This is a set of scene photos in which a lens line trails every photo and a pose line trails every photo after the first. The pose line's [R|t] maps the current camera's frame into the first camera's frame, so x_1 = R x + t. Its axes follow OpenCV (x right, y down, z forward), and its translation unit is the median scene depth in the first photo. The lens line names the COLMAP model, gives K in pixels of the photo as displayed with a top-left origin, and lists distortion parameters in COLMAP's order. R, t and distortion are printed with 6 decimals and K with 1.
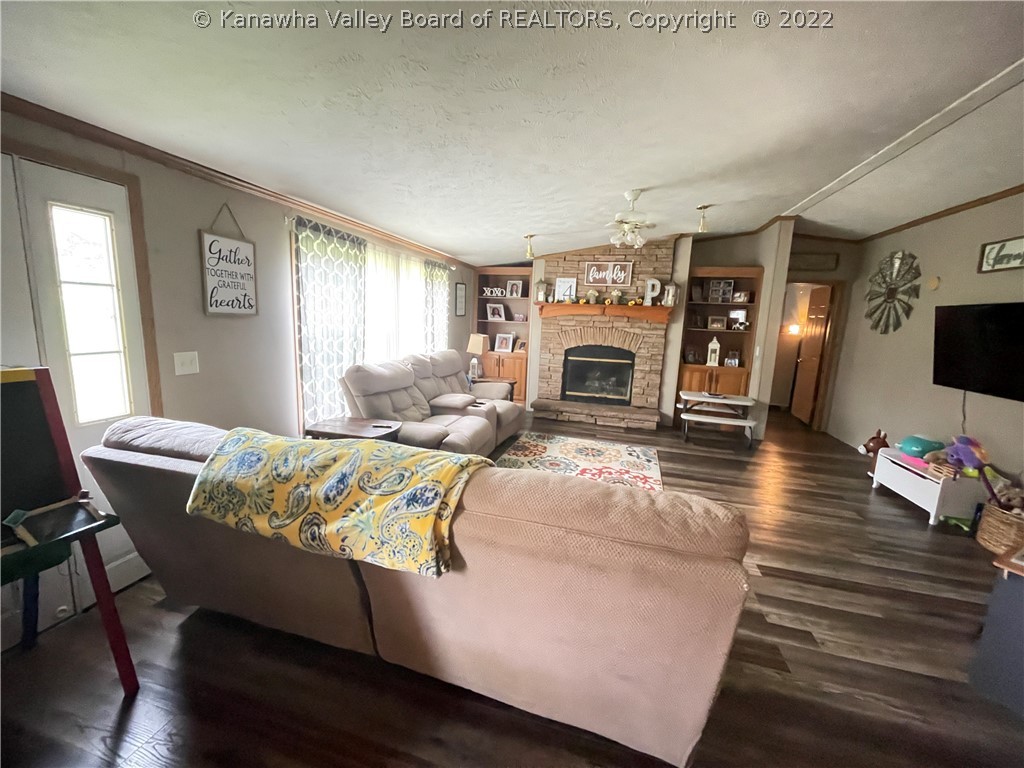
lens RADIAL K [[411.9, 0, 503.4], [0, 411.9, 381.9], [0, 0, 1]] dist [-0.001784, -0.000226]
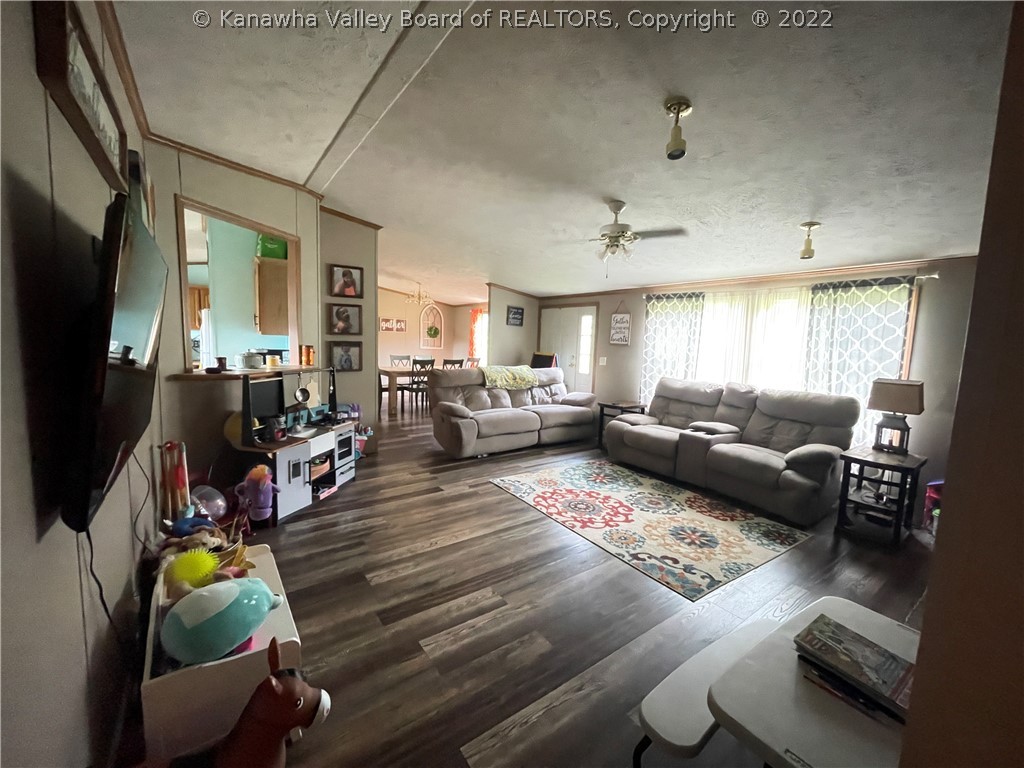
lens RADIAL K [[411.9, 0, 503.4], [0, 411.9, 381.9], [0, 0, 1]] dist [-0.001784, -0.000226]
pose [[-0.625519, 0.024087, -0.779837, 0.753320], [-0.179423, 0.968293, 0.173827, -0.112228], [0.759298, 0.248653, -0.601364, 0.899731]]
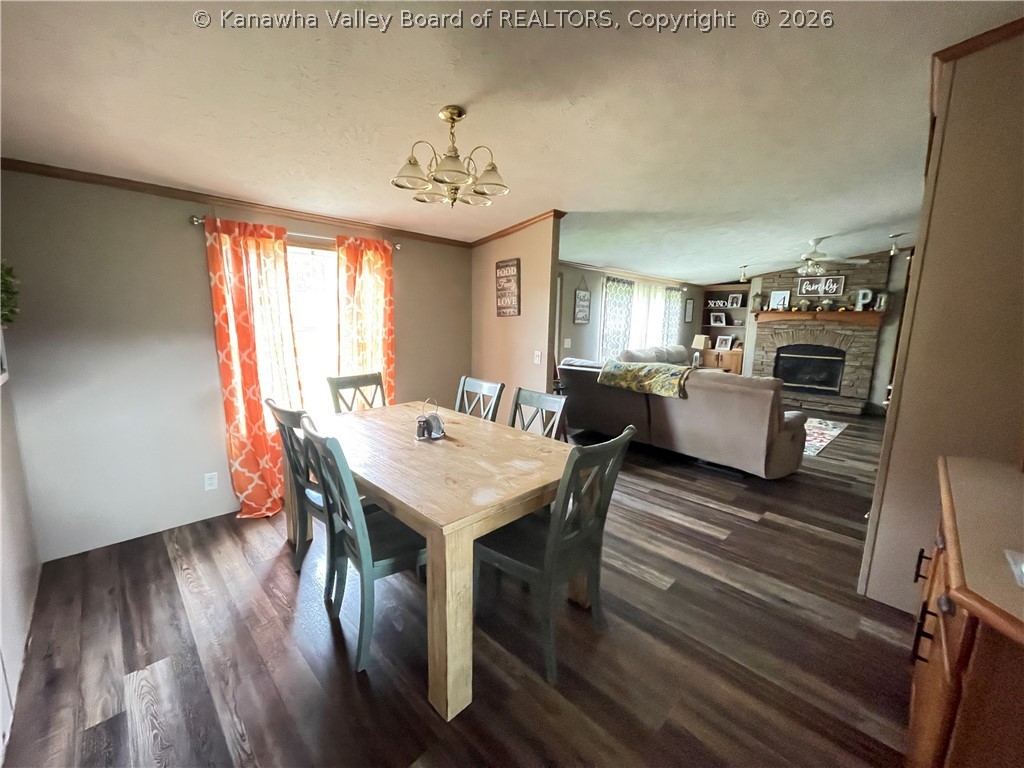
lens RADIAL K [[411.9, 0, 503.4], [0, 411.9, 381.9], [0, 0, 1]] dist [-0.001784, -0.000226]
pose [[0.869629, 0.052906, -0.490863, 0.049573], [-0.062396, 0.998047, -0.002971, 0.088907], [0.489747, 0.033212, 0.871232, -0.544744]]
